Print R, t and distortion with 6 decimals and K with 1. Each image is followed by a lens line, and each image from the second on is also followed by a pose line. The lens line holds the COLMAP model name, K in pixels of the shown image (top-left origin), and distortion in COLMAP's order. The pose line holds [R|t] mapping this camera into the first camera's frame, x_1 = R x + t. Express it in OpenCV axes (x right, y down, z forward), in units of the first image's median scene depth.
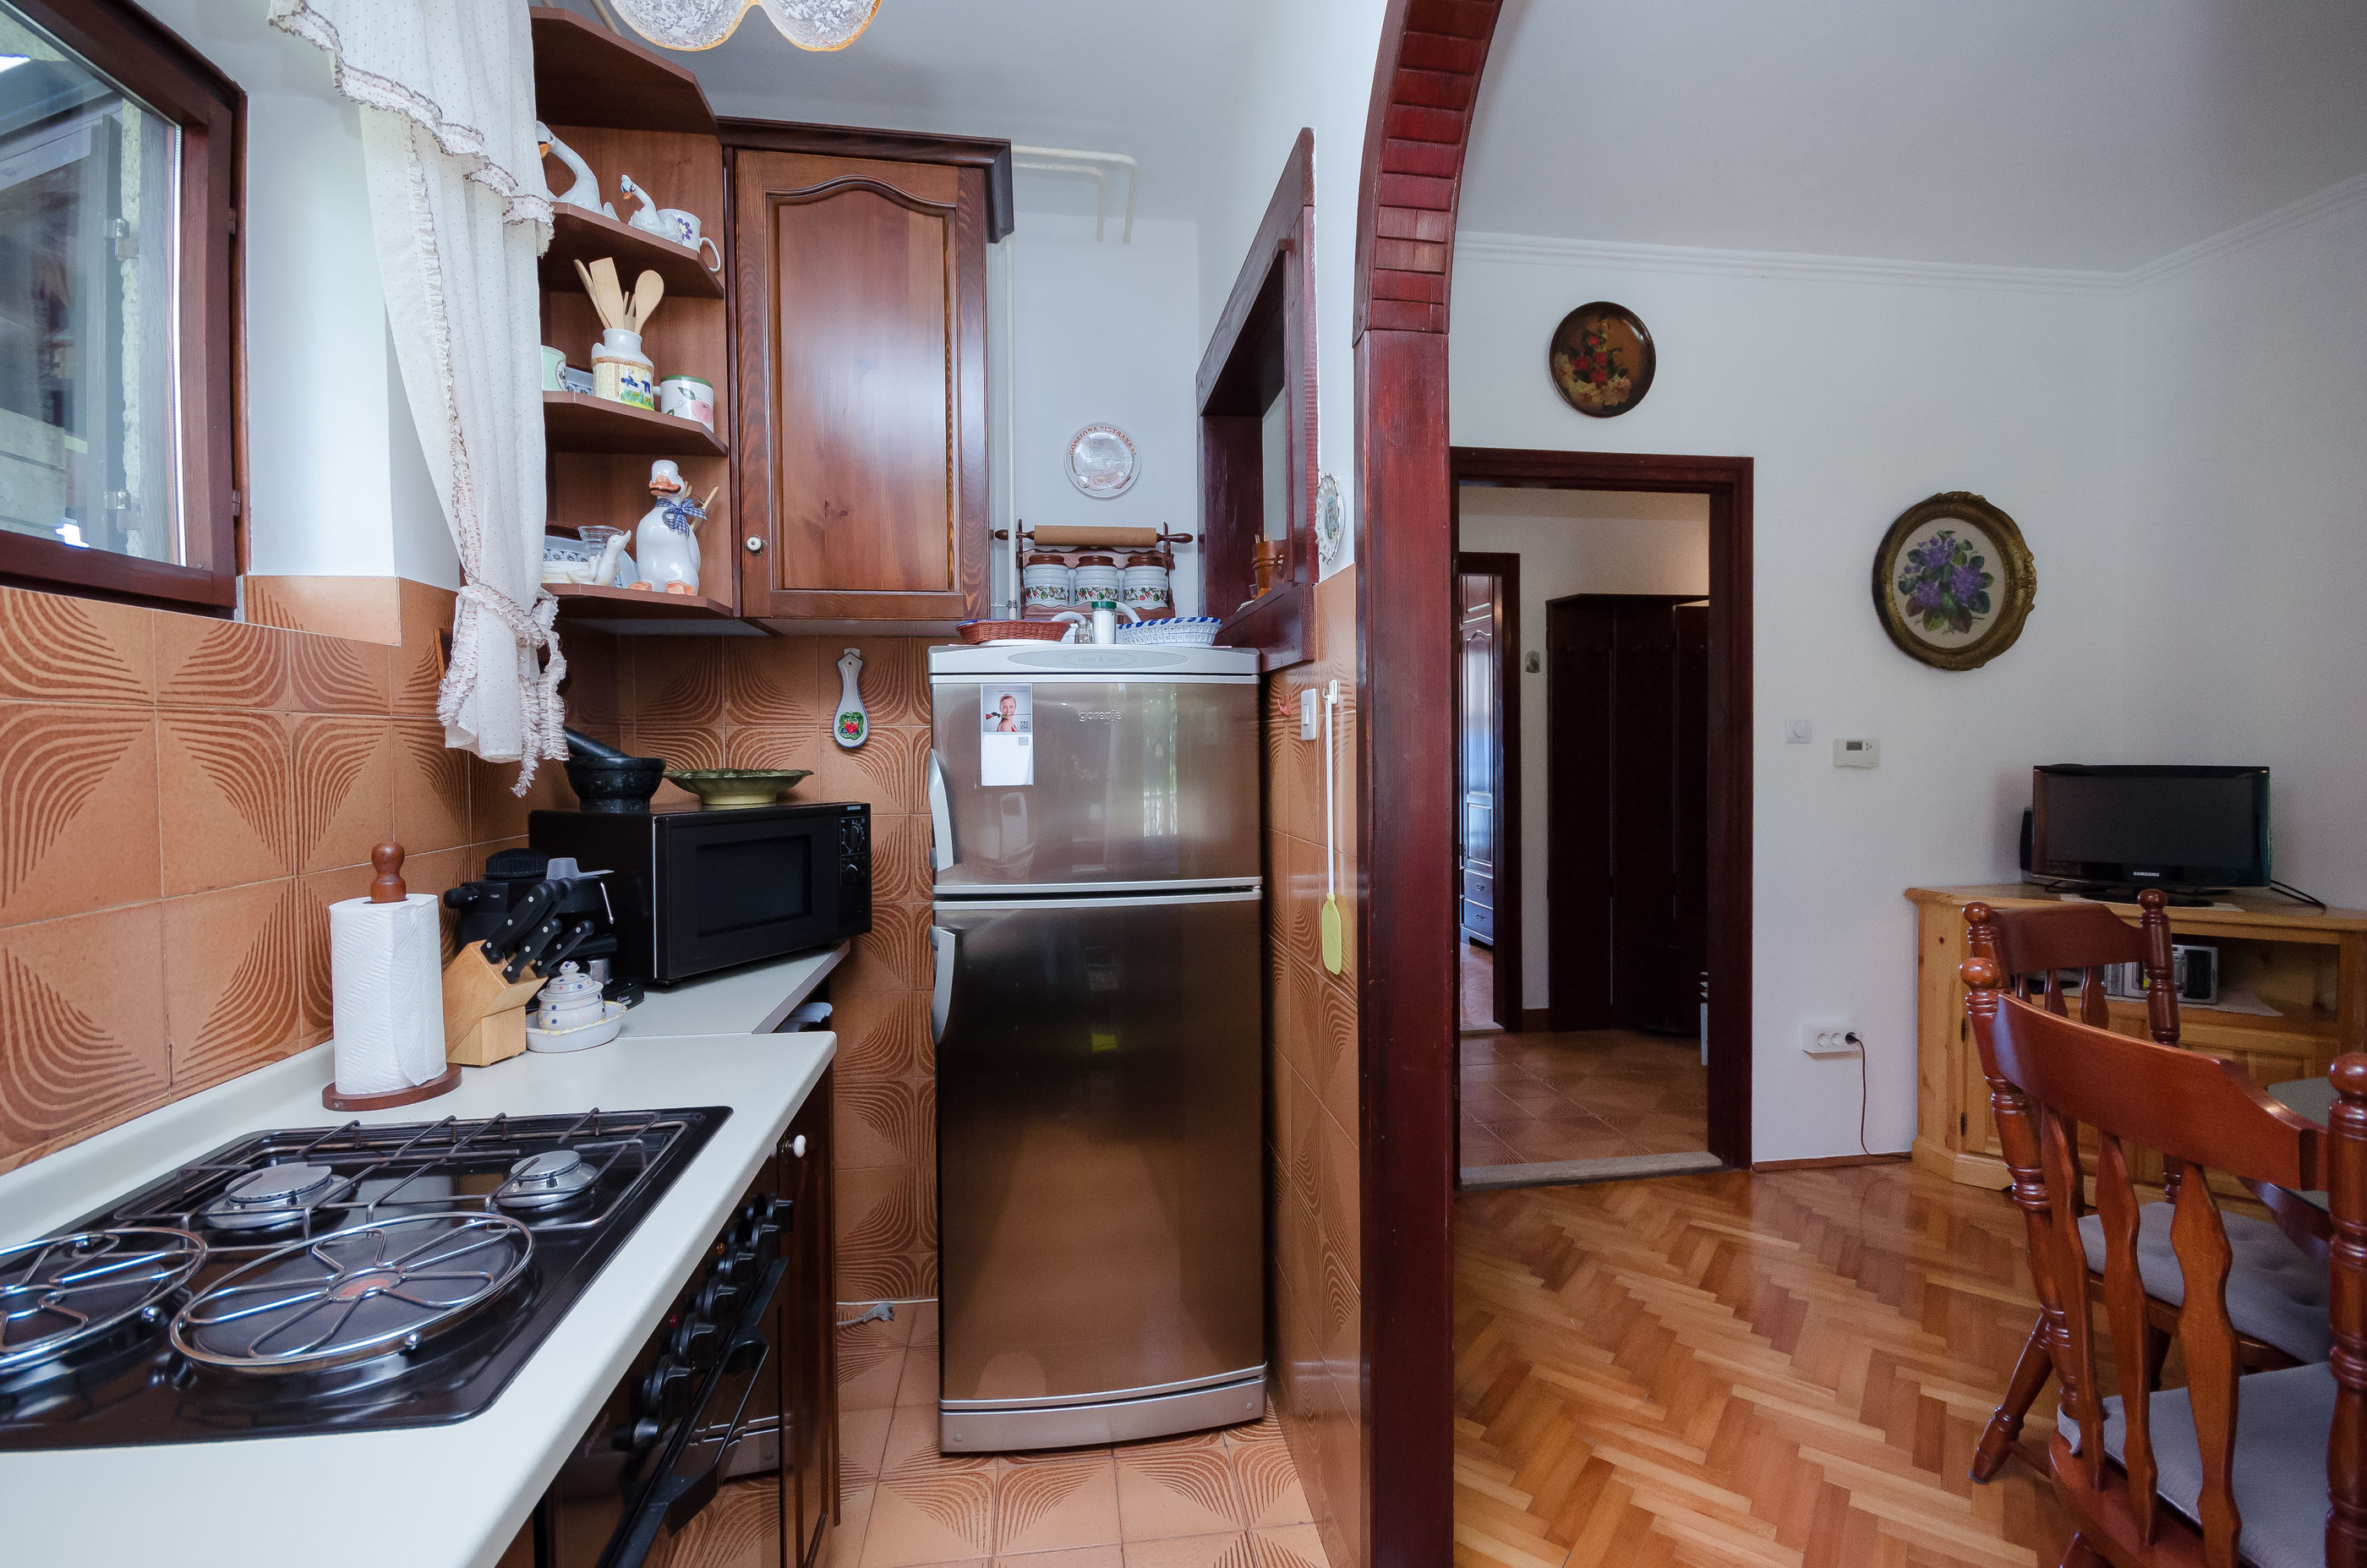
lens RADIAL K [[1059.6, 0, 1198.6], [0, 1059.6, 767.1], [0, 0, 1]] dist [0.016933, -0.000445]
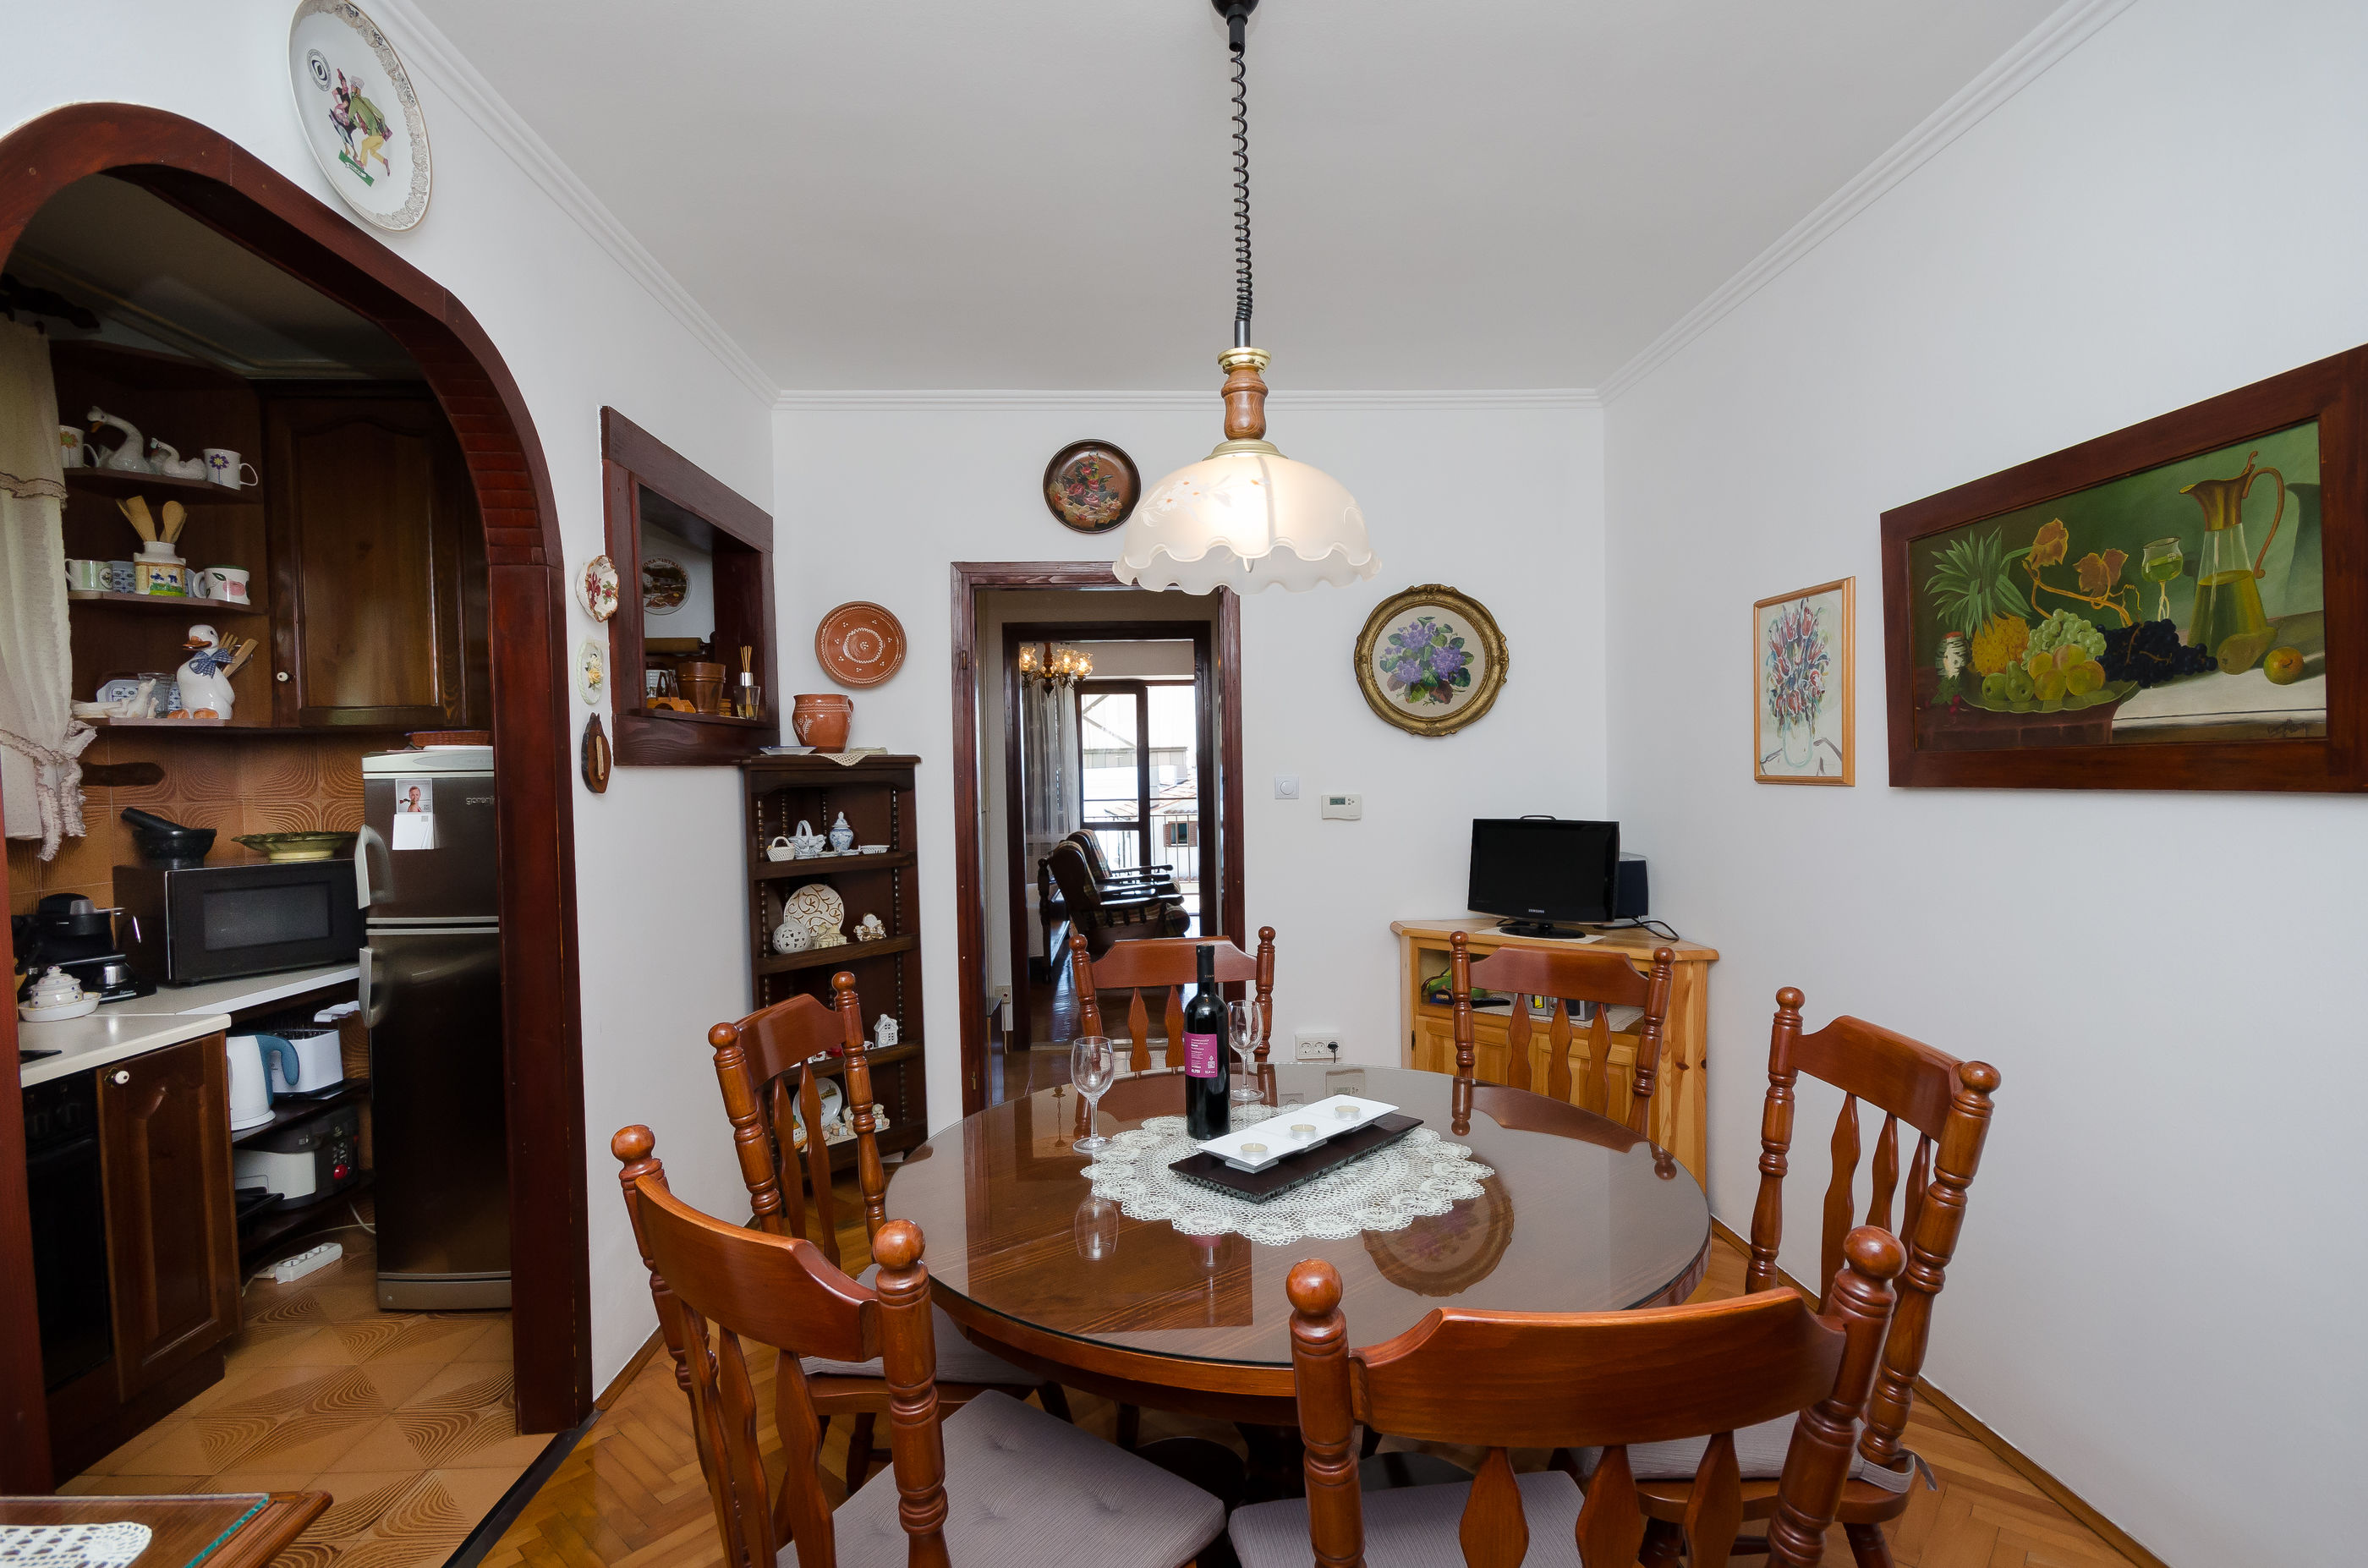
lens RADIAL K [[1060.1, 0, 1172.0], [0, 1060.1, 794.8], [0, 0, 1]] dist [0.016933, -0.000445]
pose [[0.994884, -0.000547, -0.101020, 0.984773], [0.001479, 0.999957, 0.009151, -0.068192], [0.101011, -0.009253, 0.994842, -0.337878]]
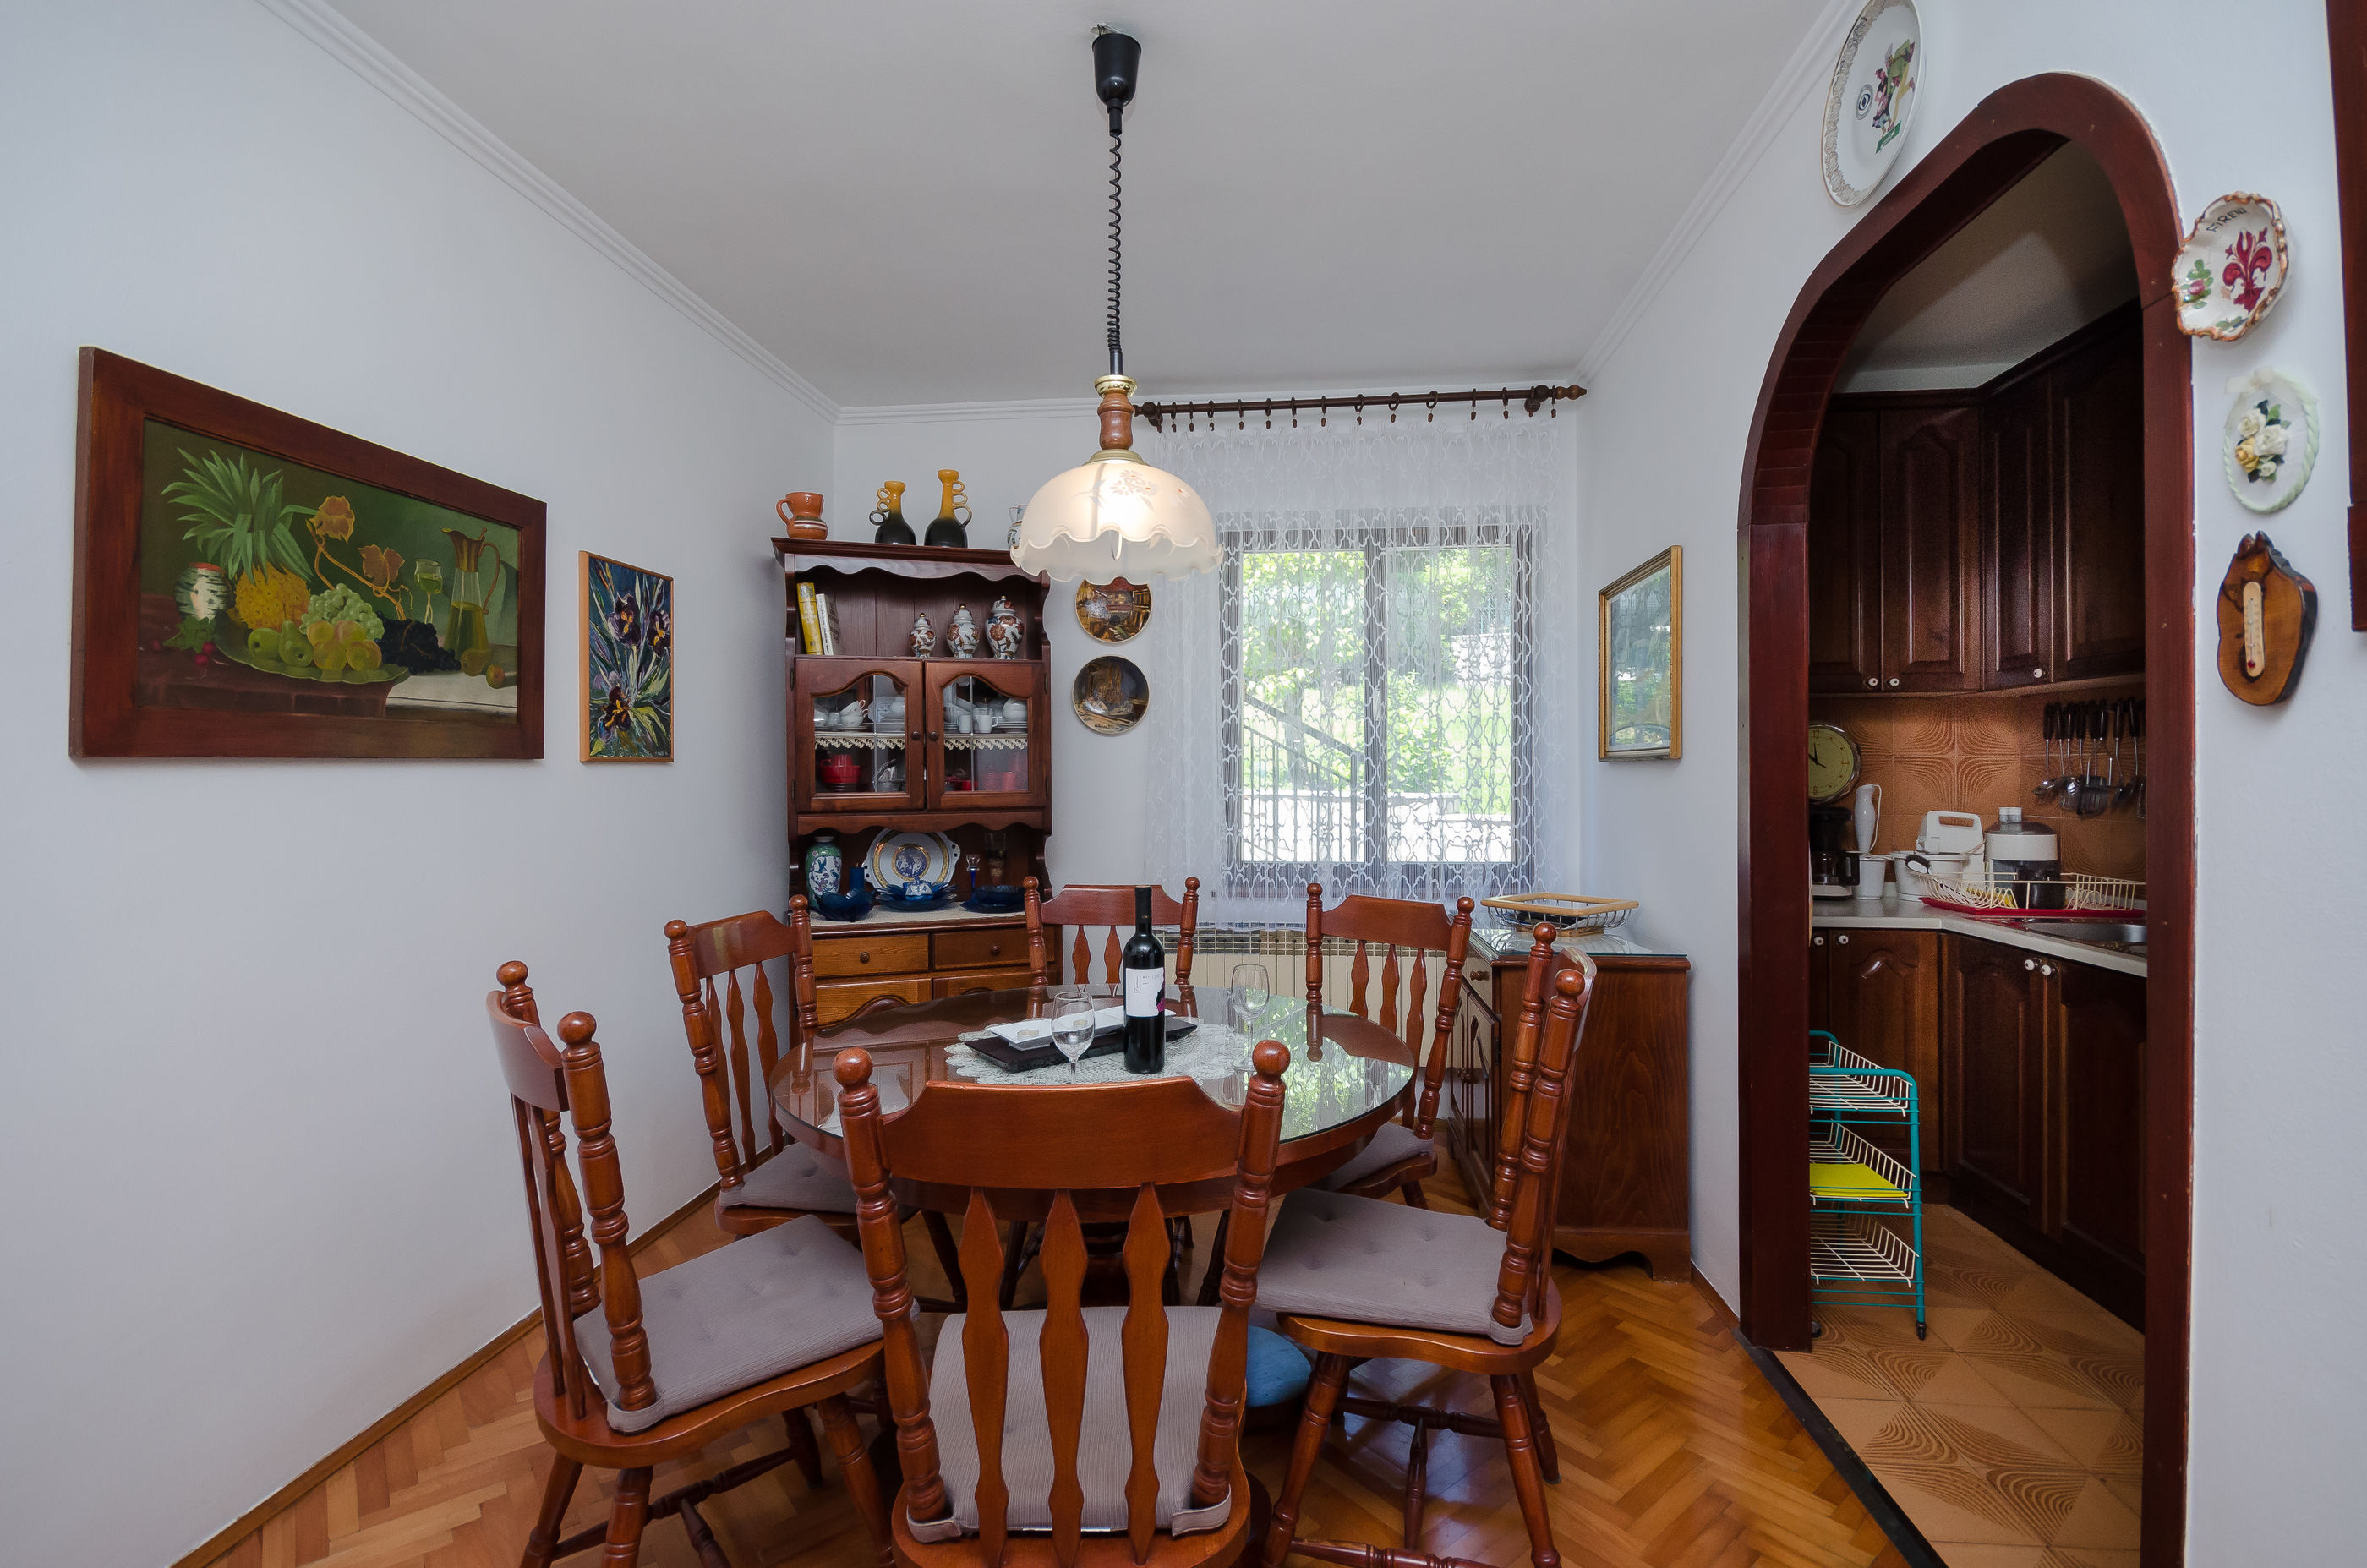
lens RADIAL K [[1059.6, 0, 1202.7], [0, 1059.6, 775.3], [0, 0, 1]] dist [0.016933, -0.000445]
pose [[-0.973432, 0.019779, 0.228118, 0.644837], [0.024830, 0.999505, 0.019294, -0.044446], [-0.227624, 0.024446, -0.973442, 1.697068]]
